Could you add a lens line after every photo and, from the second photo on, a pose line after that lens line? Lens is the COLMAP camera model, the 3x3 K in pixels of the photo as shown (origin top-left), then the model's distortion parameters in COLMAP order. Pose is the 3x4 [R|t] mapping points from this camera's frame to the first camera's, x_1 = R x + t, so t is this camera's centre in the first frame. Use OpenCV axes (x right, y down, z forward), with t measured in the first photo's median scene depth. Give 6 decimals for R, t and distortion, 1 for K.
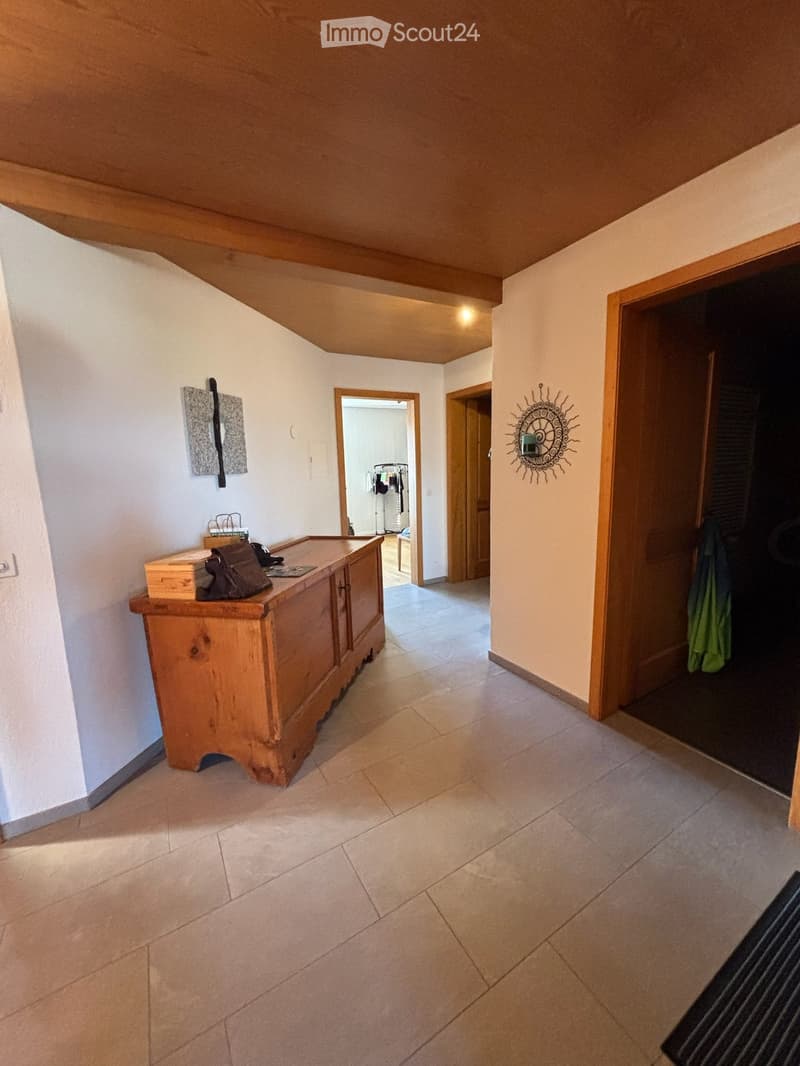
lens RADIAL K [[427.8, 0, 401.6], [0, 427.8, 530.5], [0, 0, 1]] dist [0.000075, -0.000040]
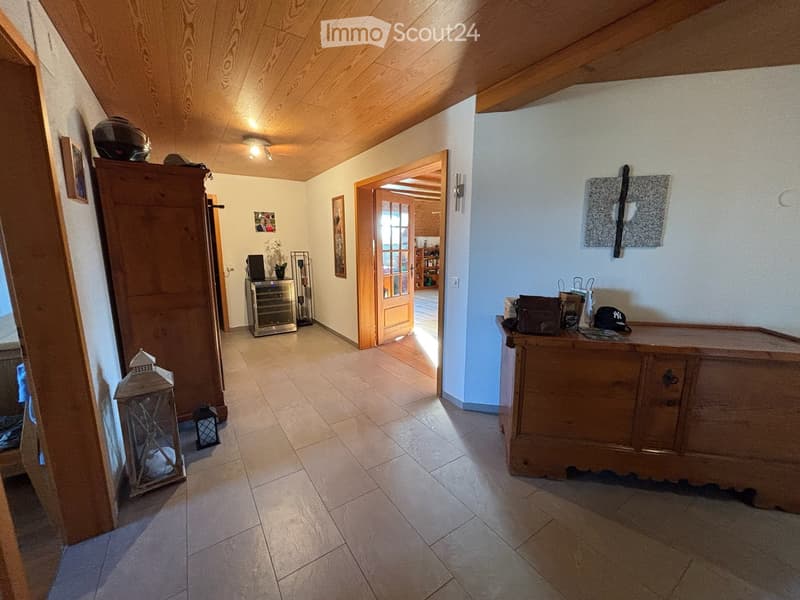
lens RADIAL K [[321.0, 0, 402.5], [0, 321.0, 300.3], [0, 0, 1]] dist [0.000075, -0.000040]
pose [[0.065710, 0.202067, -0.977165, 0.473429], [-0.162000, 0.968450, 0.189371, -0.064922], [0.984601, 0.145857, 0.096371, 0.376953]]
